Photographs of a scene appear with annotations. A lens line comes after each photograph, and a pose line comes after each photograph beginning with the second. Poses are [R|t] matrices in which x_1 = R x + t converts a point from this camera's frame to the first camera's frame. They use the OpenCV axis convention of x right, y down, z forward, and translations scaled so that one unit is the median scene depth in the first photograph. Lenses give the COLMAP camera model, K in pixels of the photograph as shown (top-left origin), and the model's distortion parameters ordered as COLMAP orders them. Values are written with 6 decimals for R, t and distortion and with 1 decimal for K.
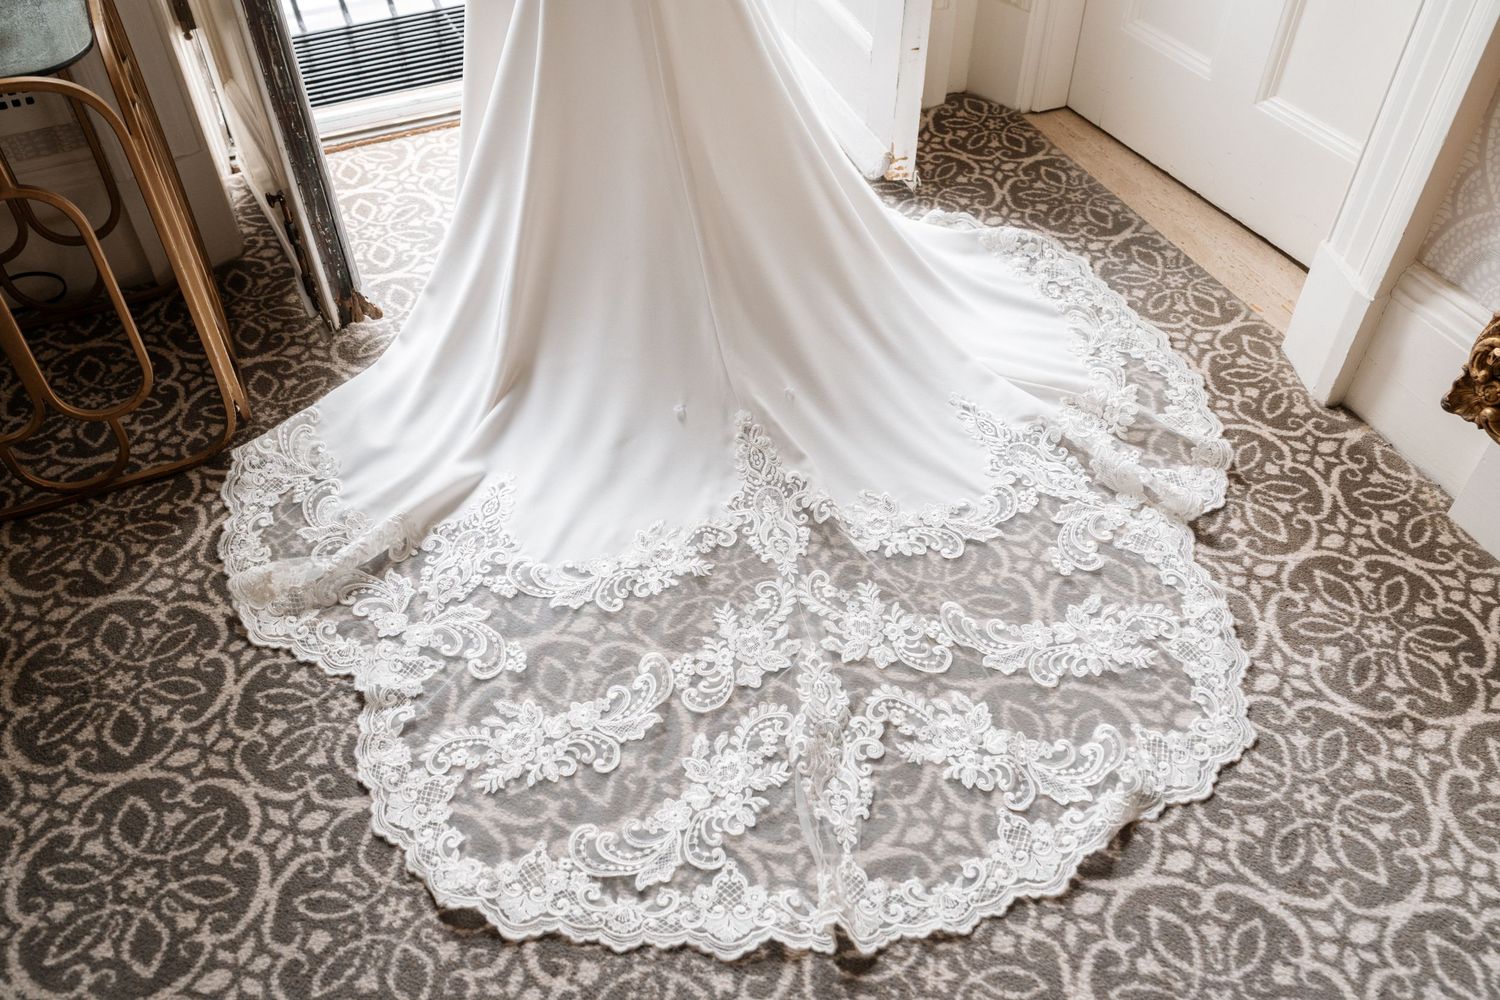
lens RADIAL K [[1210.7, 0, 750.0], [0, 1210.7, 500.0], [0, 0, 1]] dist [0.001189, 0.001741]
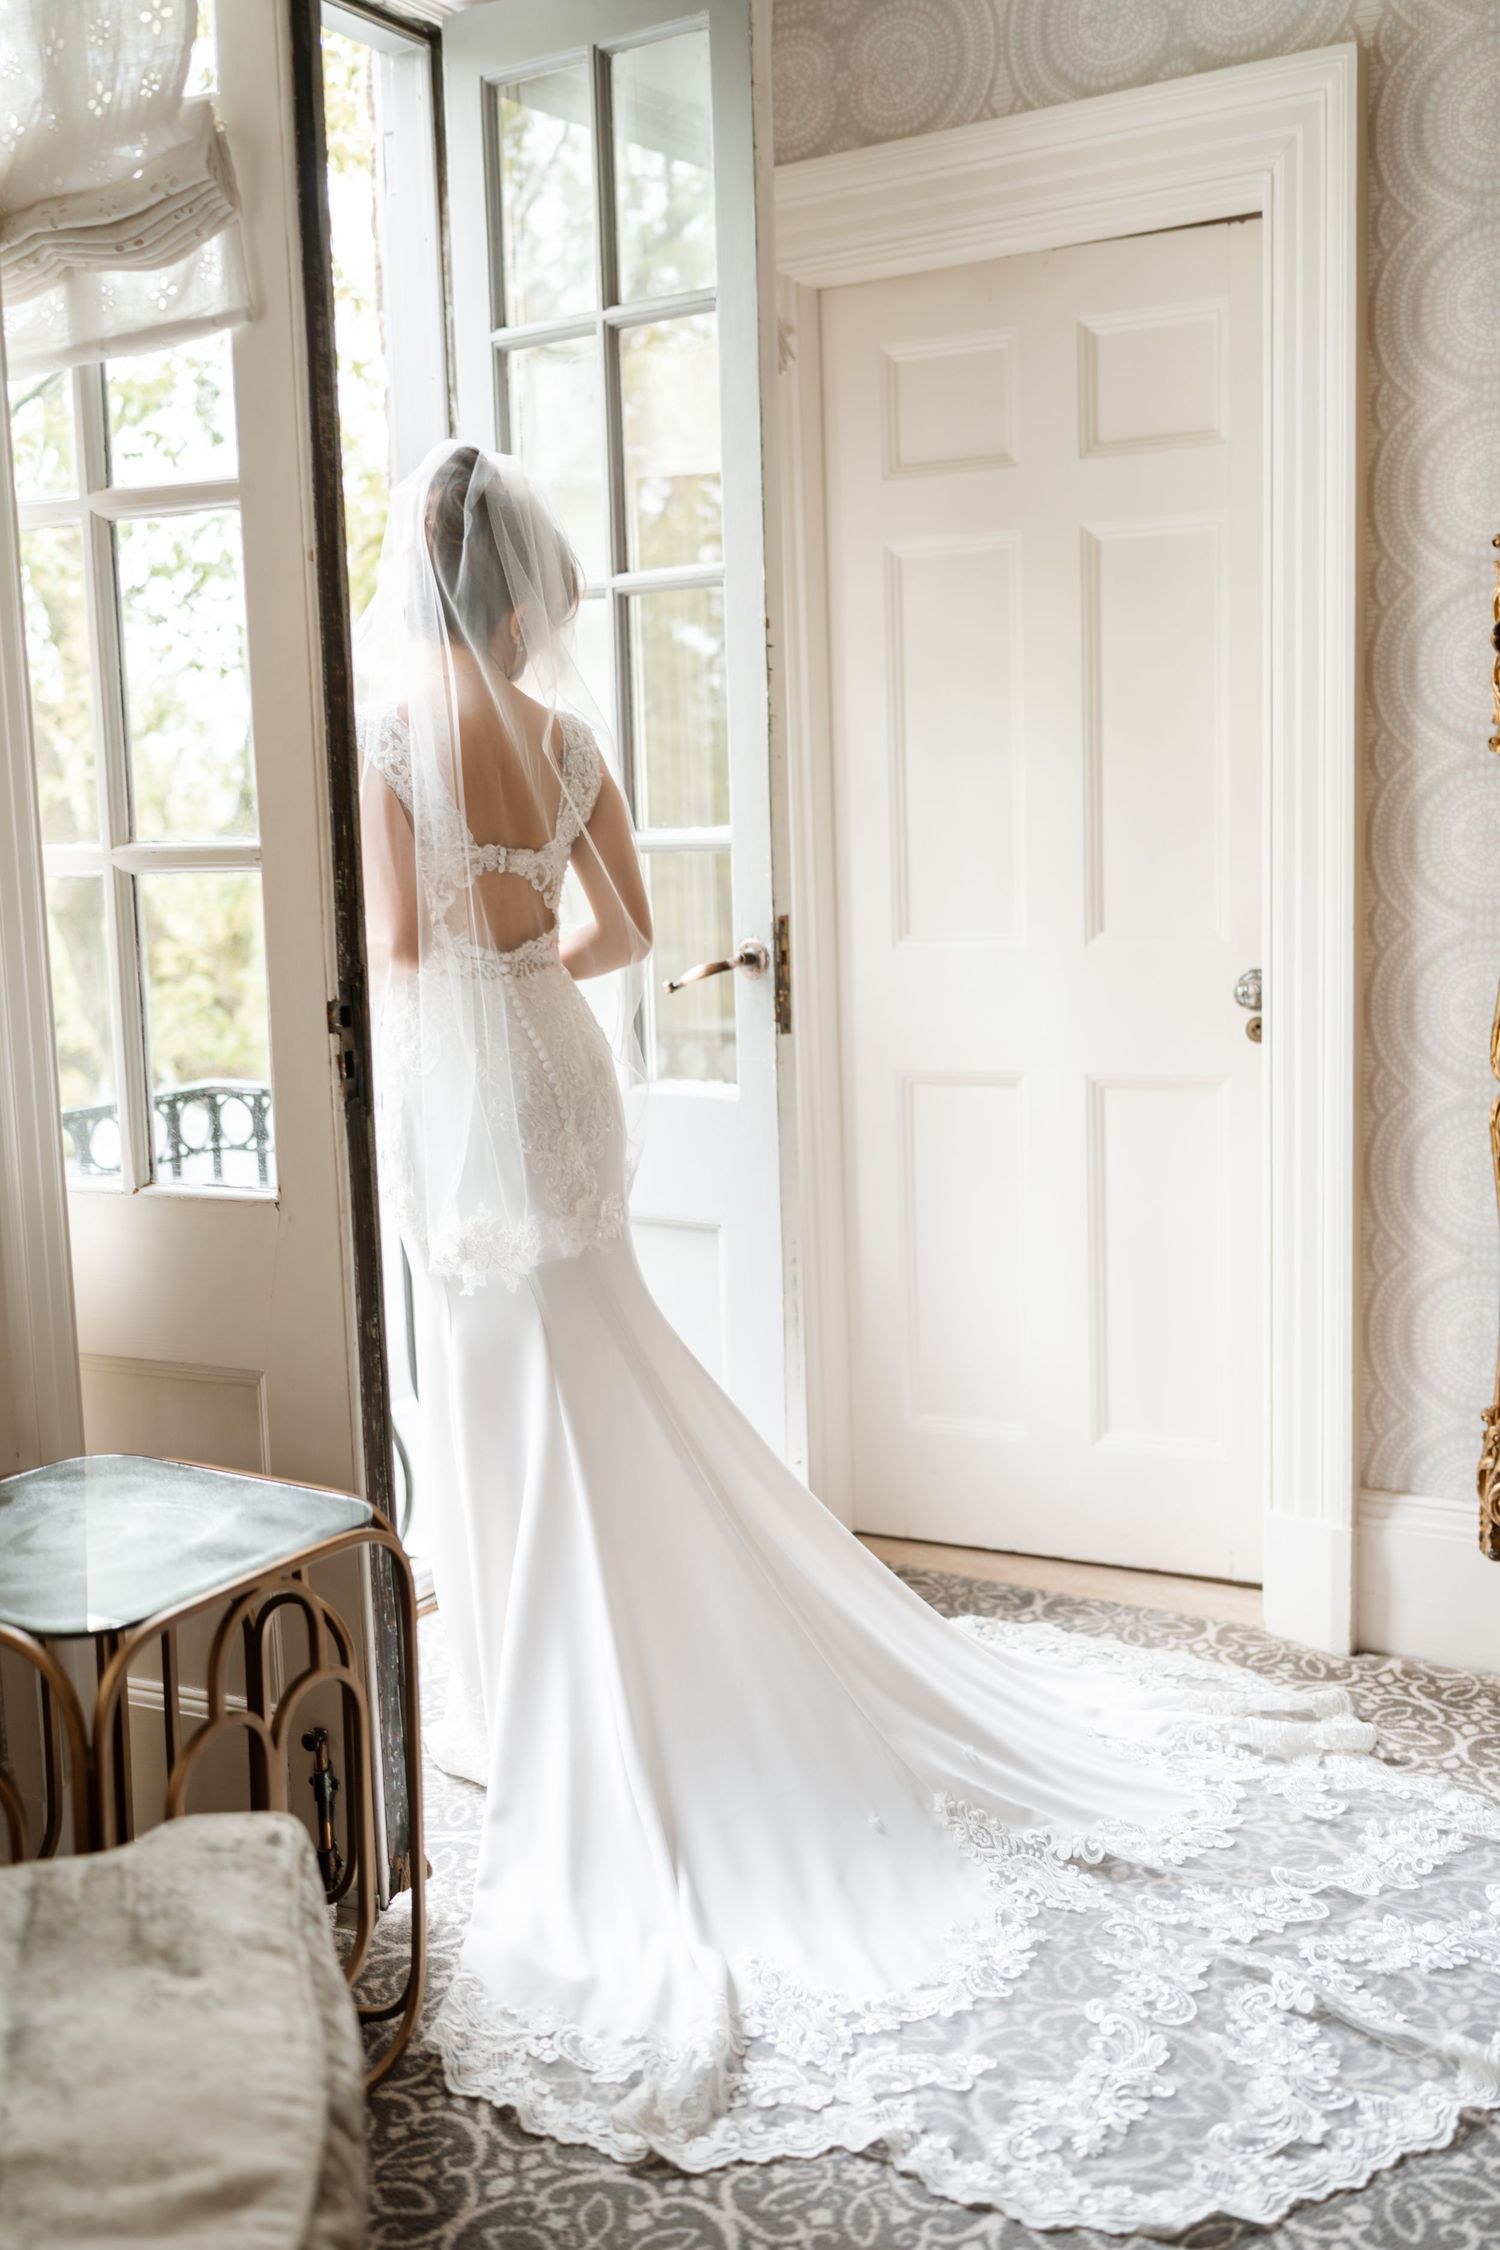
lens RADIAL K [[2208.3, 0, 750.0], [0, 2208.3, 1125.0], [0, 0, 1]] dist [-0.001930, 0.009425]
pose [[0.812189, -0.099211, 0.574896, -1.053837], [0.433201, 0.762593, -0.480406, 0.282594], [-0.390750, 0.639226, 0.662348, -0.330973]]
